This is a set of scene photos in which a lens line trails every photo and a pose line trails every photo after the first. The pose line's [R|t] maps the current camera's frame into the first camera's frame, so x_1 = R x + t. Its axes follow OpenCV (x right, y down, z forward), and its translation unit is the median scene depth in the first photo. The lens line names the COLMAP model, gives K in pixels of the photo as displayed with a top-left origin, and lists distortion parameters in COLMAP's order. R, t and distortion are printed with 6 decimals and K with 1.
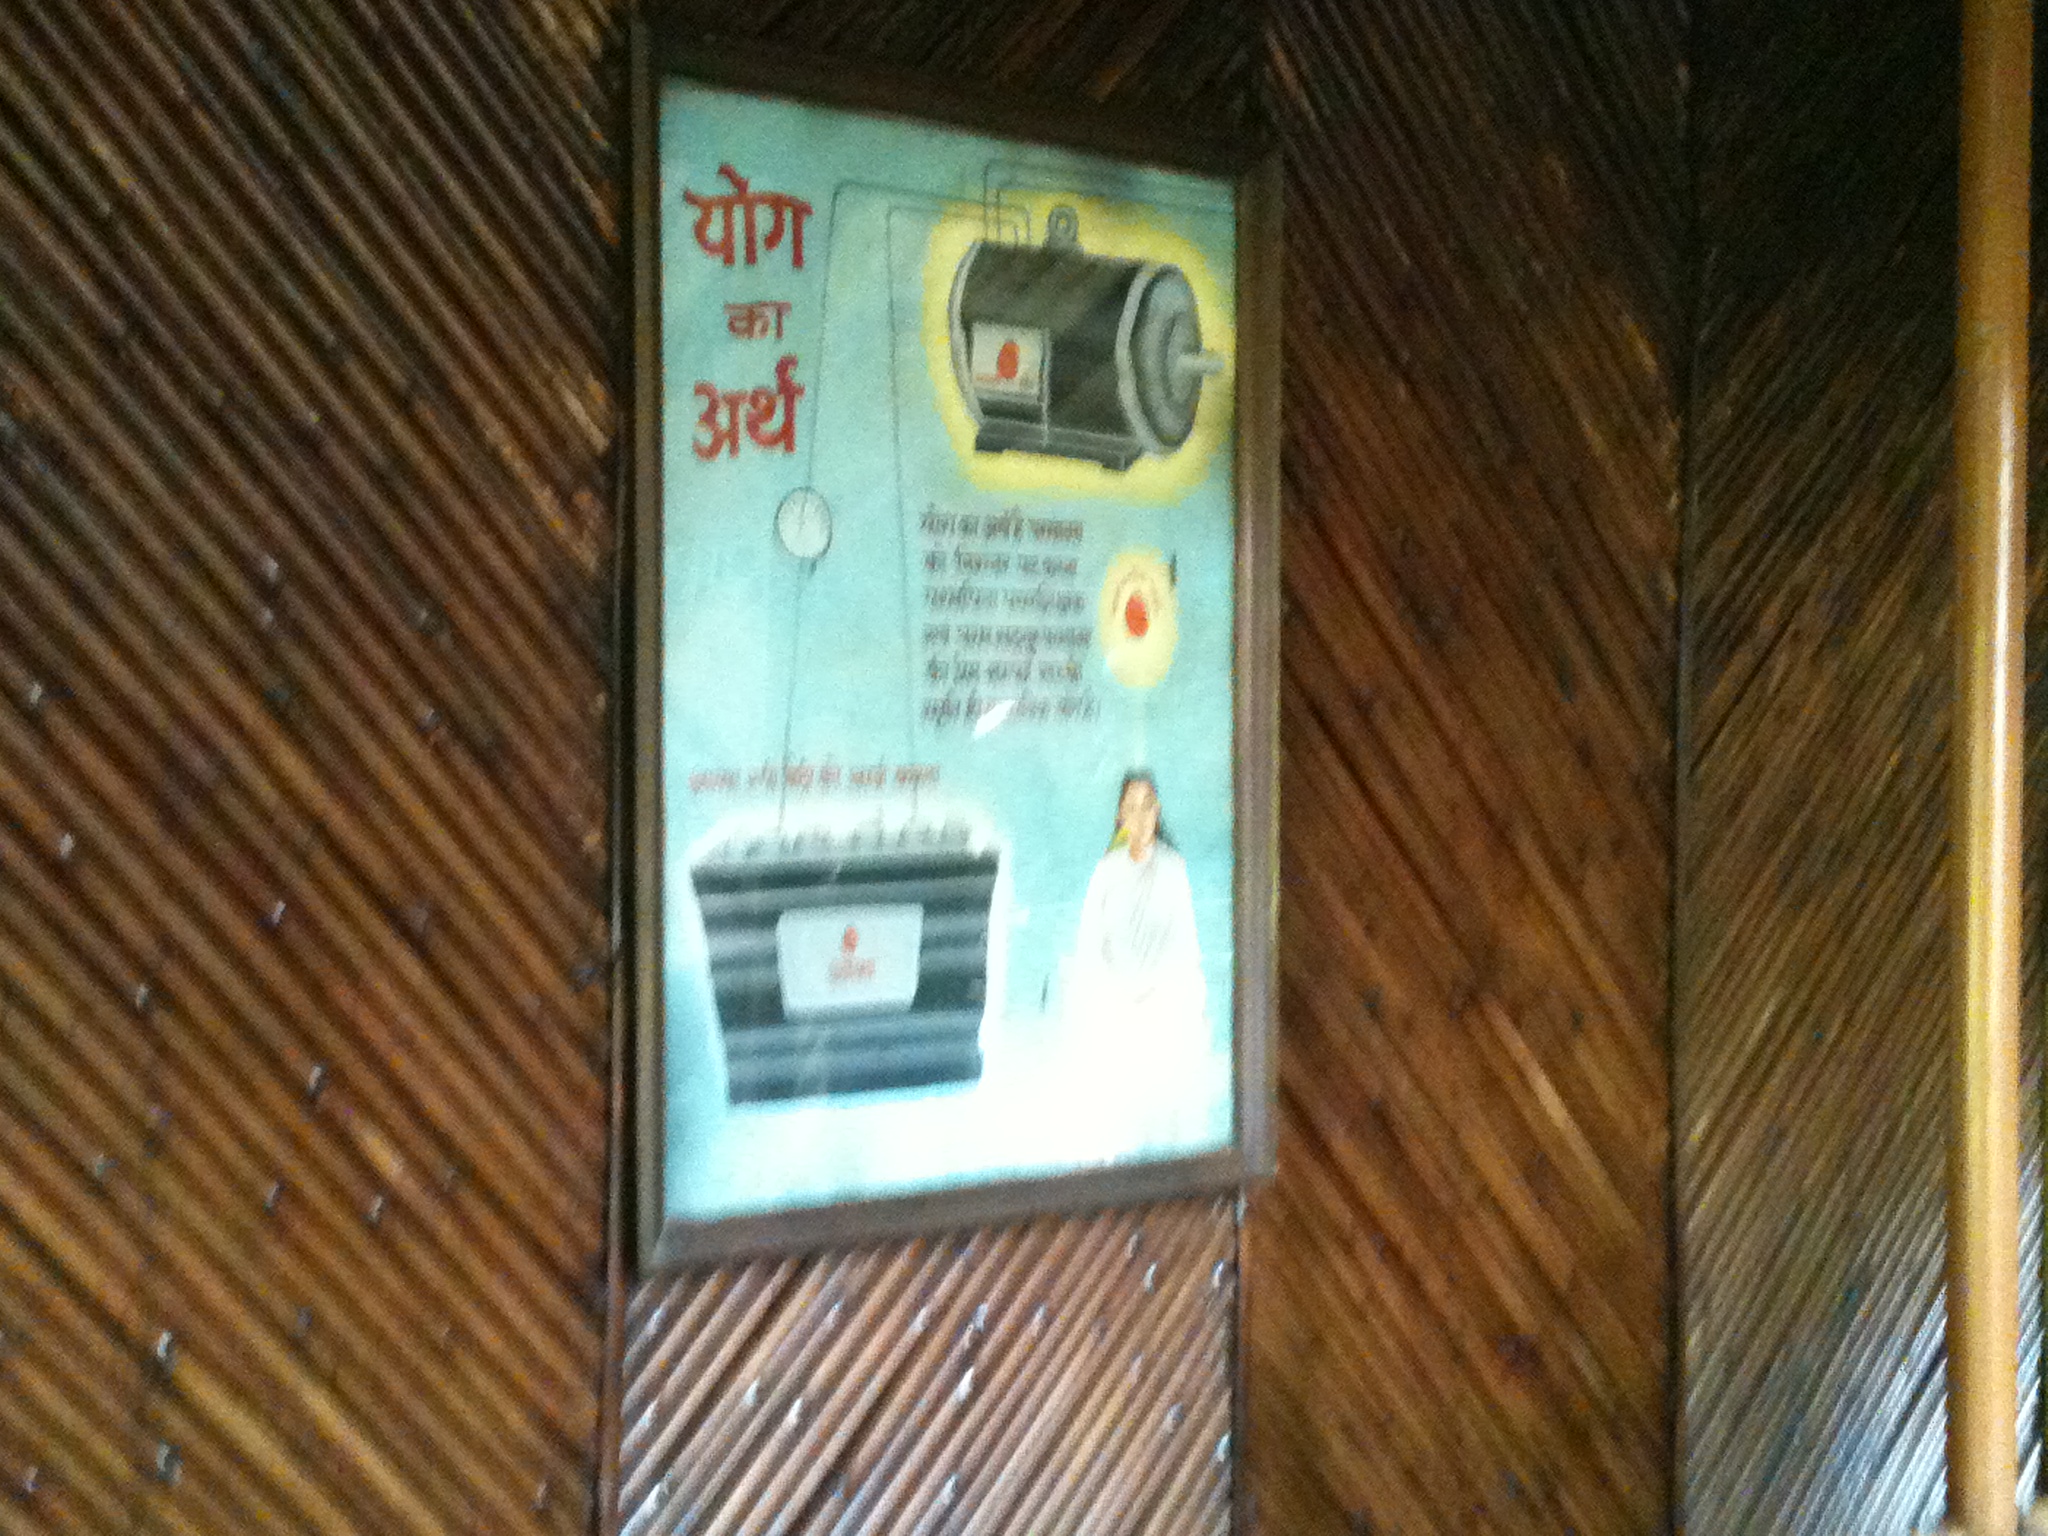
lens RADIAL K [[2072.5, 0, 1017.6], [0, 2072.5, 760.6], [0, 0, 1]] dist [0.046175, 0.000000]
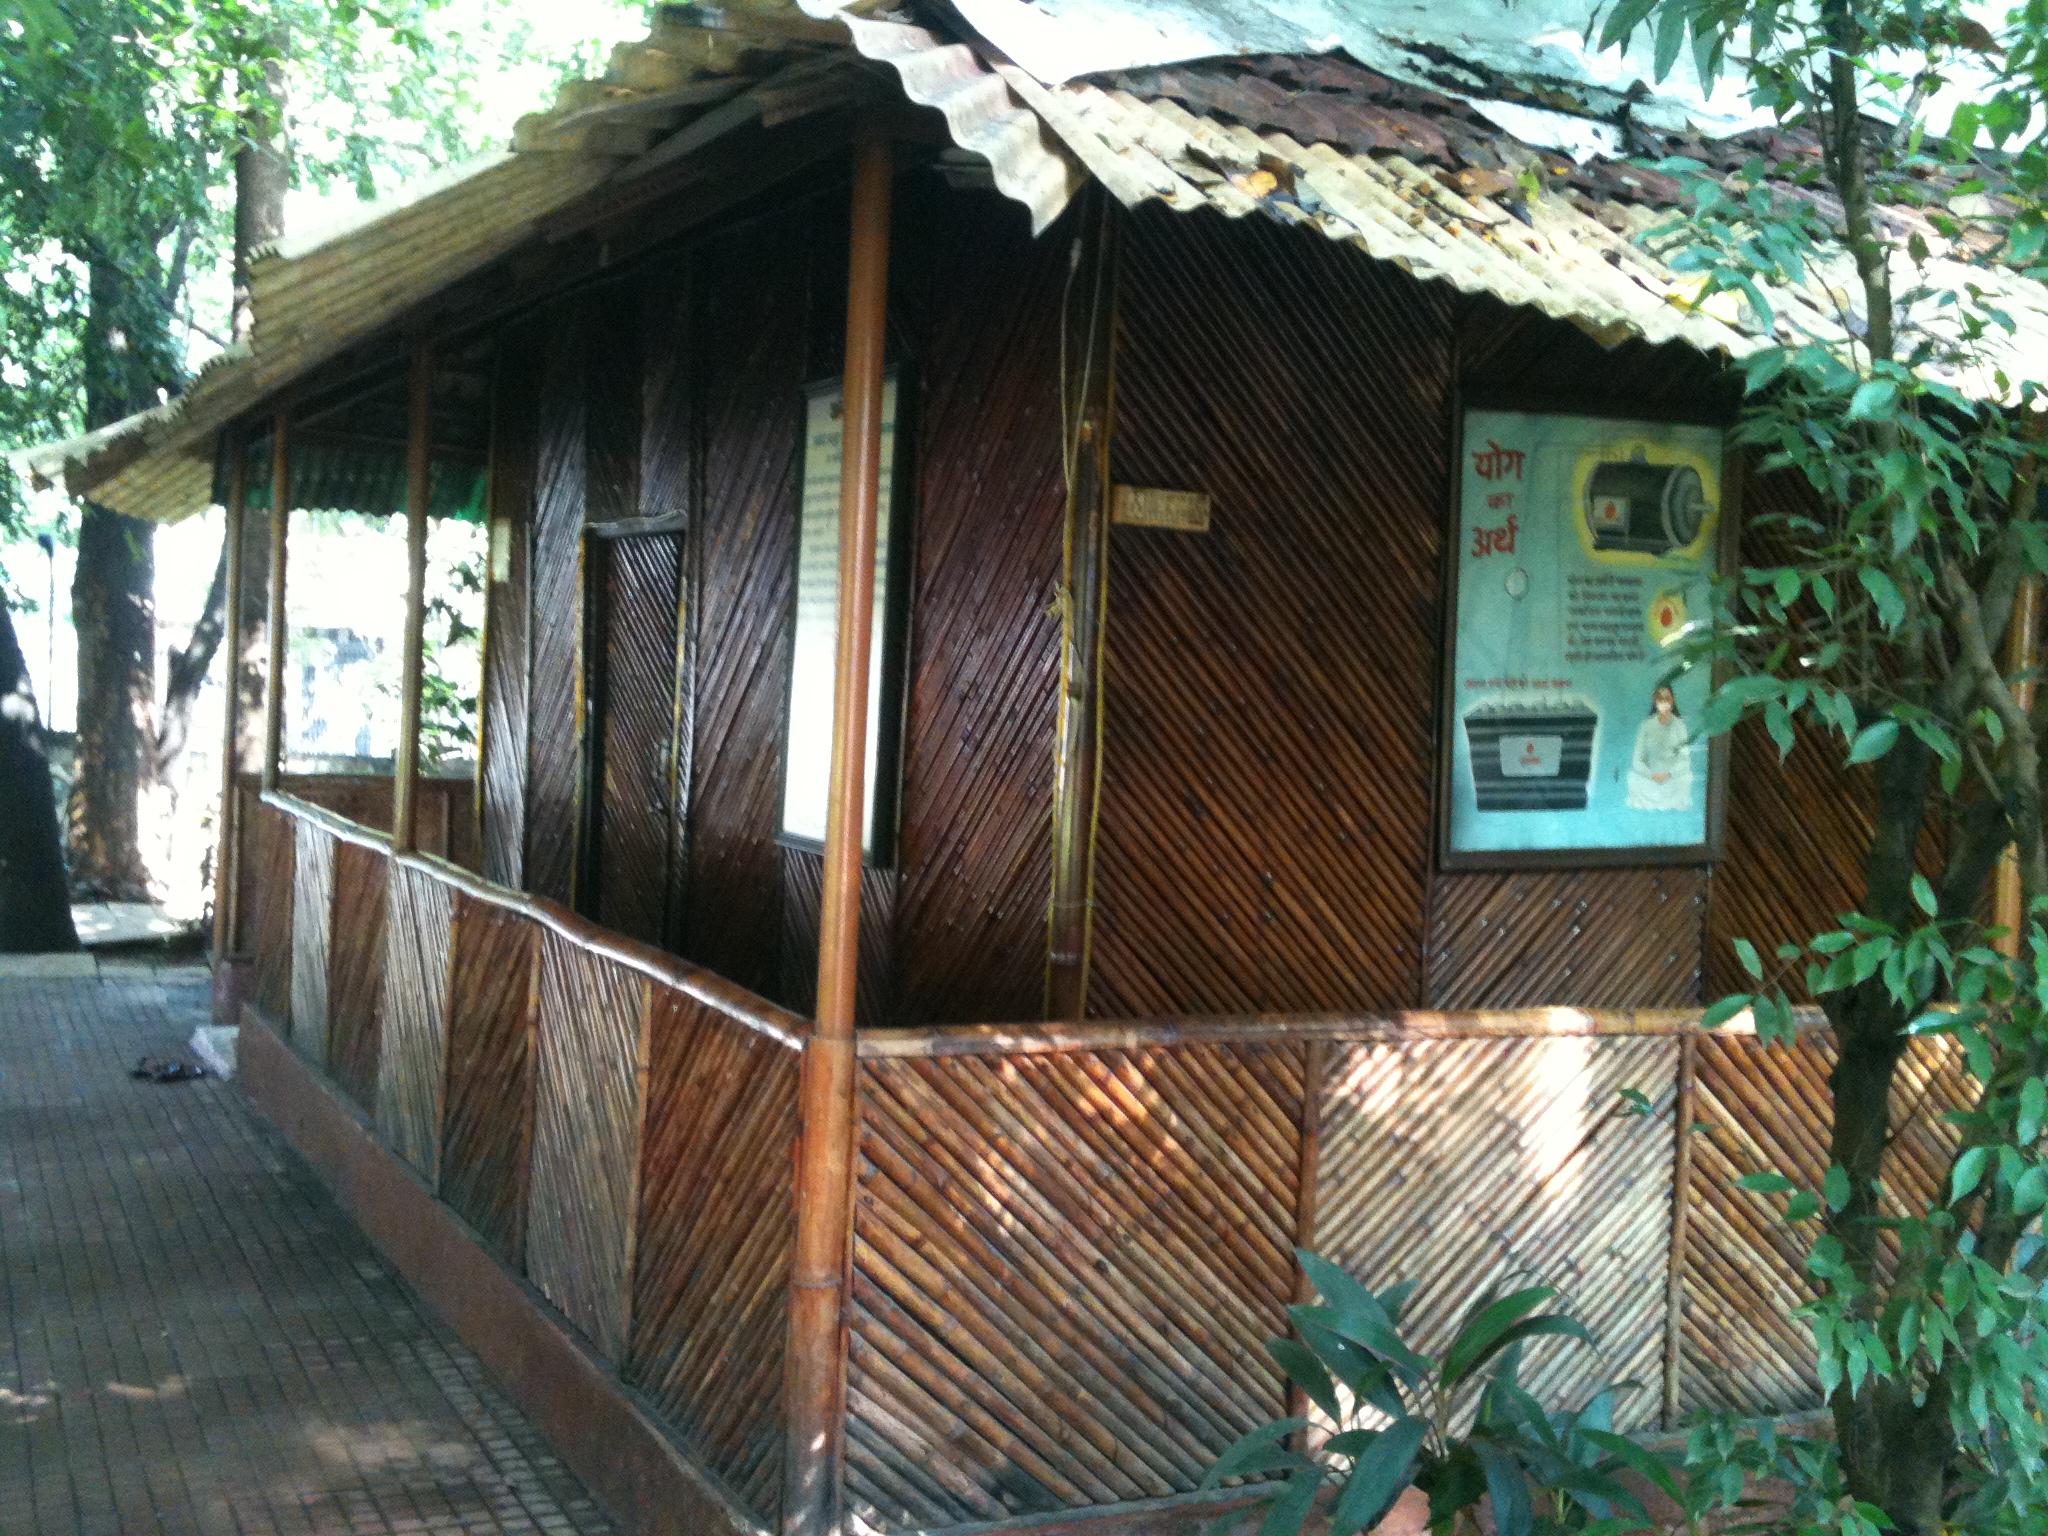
lens RADIAL K [[2072.5, 0, 1019.8], [0, 2072.5, 762.8], [0, 0, 1]] dist [0.046175, 0.000000]
pose [[0.898972, 0.074884, -0.431557, 0.451767], [-0.006583, 0.987476, 0.157634, -0.288397], [0.437956, -0.138868, 0.888206, -1.496442]]
